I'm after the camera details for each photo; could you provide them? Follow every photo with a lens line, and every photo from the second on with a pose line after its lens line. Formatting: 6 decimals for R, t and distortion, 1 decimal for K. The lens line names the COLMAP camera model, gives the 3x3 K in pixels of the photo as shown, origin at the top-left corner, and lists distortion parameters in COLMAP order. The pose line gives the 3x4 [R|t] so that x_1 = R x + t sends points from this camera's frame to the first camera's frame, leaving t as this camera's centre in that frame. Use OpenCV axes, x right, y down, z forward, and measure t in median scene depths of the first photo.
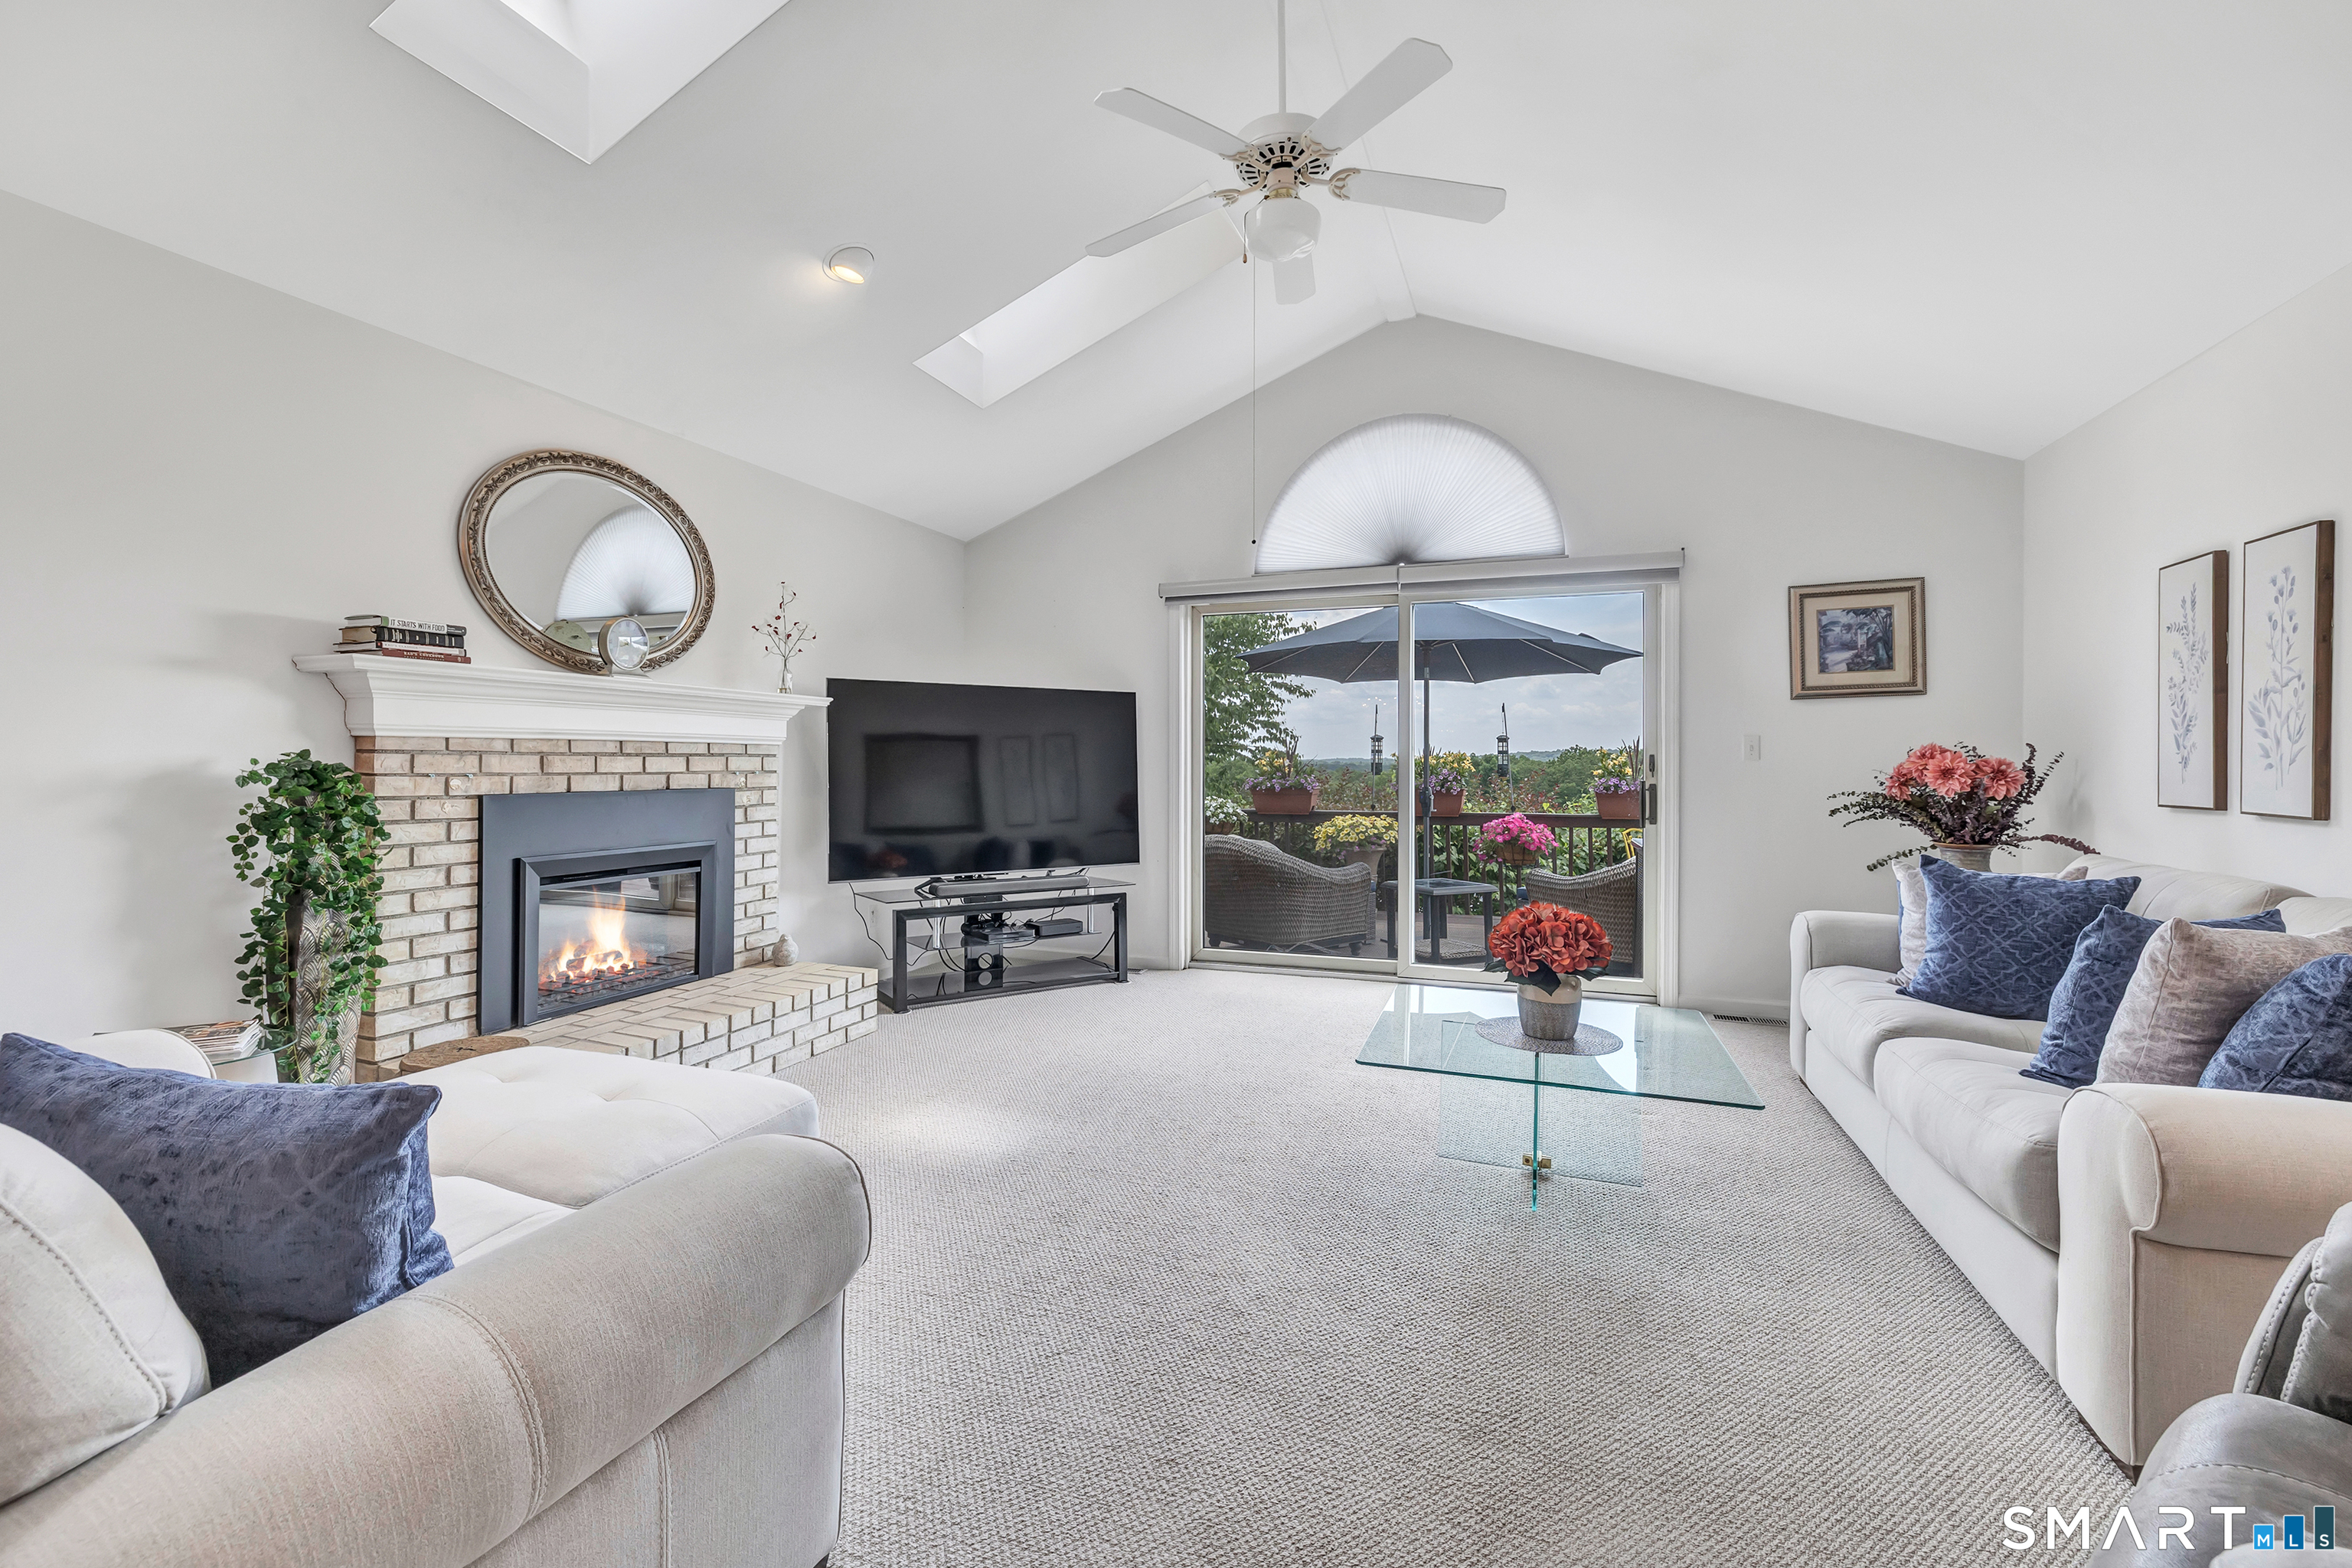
lens RADIAL K [[1036.0, 0, 1175.2], [0, 1036.0, 751.7], [0, 0, 1]] dist [0.001470, -0.000009]
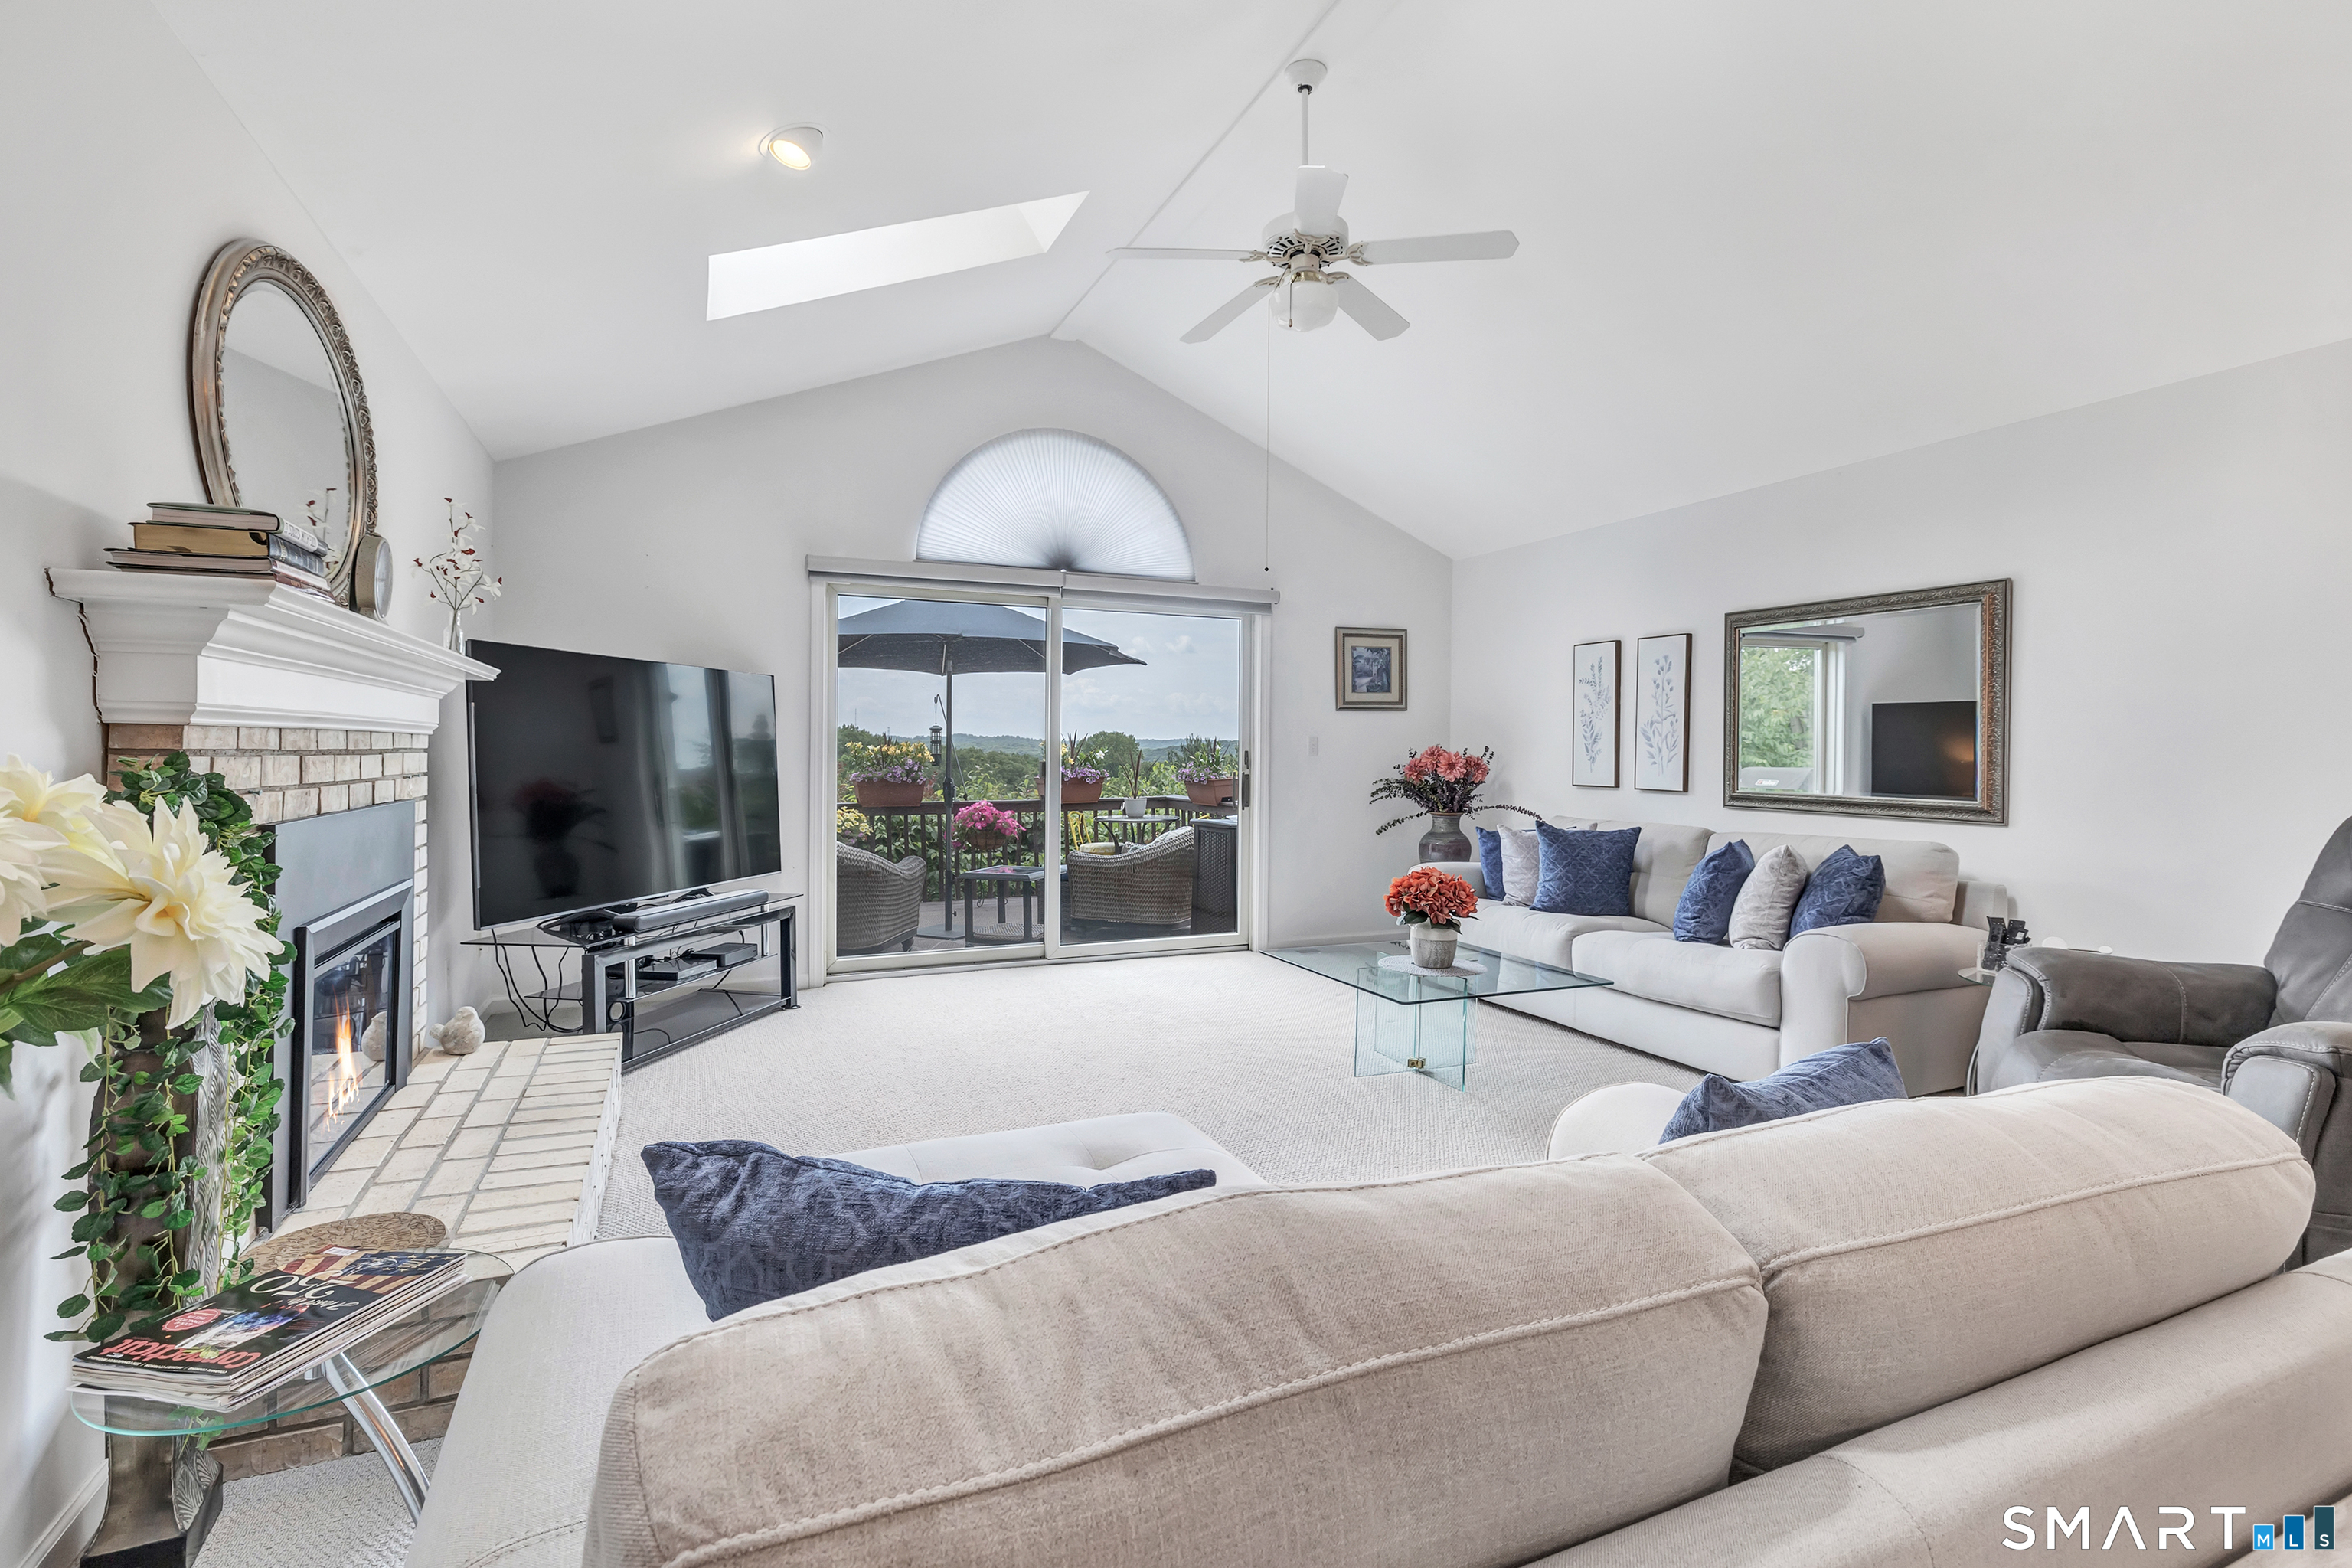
lens RADIAL K [[1082.1, 0, 1174.6], [0, 1082.1, 745.3], [0, 0, 1]] dist [0.031118, 0.000185]
pose [[0.710339, 0.005859, 0.703835, -0.553454], [-0.013588, 0.999893, 0.005390, -0.010184], [-0.703728, -0.013392, 0.710343, 0.146404]]
